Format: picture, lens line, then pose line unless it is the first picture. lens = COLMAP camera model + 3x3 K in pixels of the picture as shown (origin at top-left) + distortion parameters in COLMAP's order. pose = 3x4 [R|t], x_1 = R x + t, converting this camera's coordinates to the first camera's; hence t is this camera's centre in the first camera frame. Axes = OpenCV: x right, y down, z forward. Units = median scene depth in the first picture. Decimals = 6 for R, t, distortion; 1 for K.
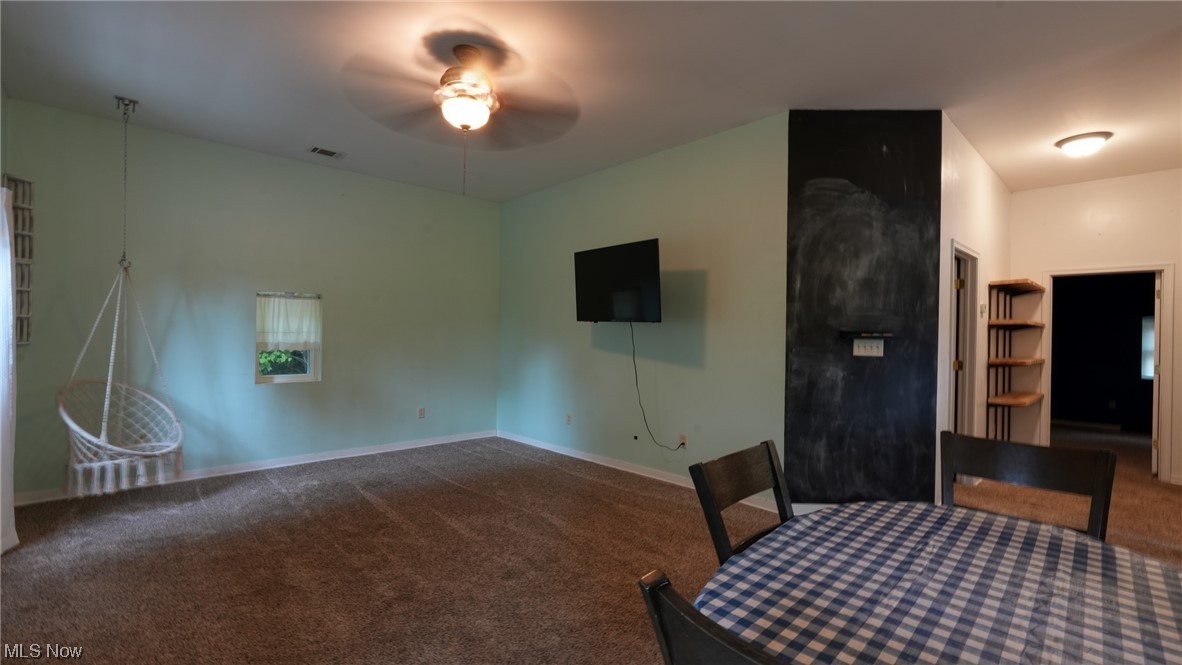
lens RADIAL K [[506.4, 0, 585.3], [0, 506.4, 334.6], [0, 0, 1]] dist [-0.031612, 0.000717]
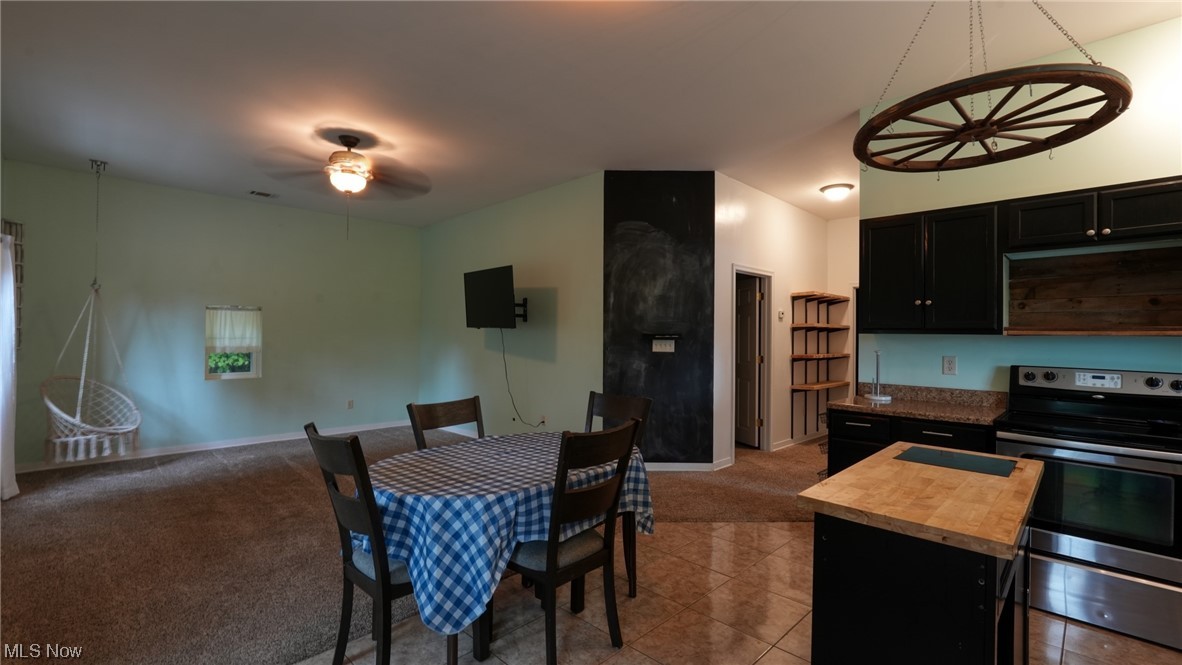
lens RADIAL K [[504.3, 0, 598.7], [0, 504.3, 324.8], [0, 0, 1]] dist [-0.032435, -0.000412]
pose [[0.998336, -0.007206, 0.057208, 0.311733], [0.008683, 0.999634, -0.025606, 0.002326], [-0.057003, 0.026061, 0.998034, -0.349396]]
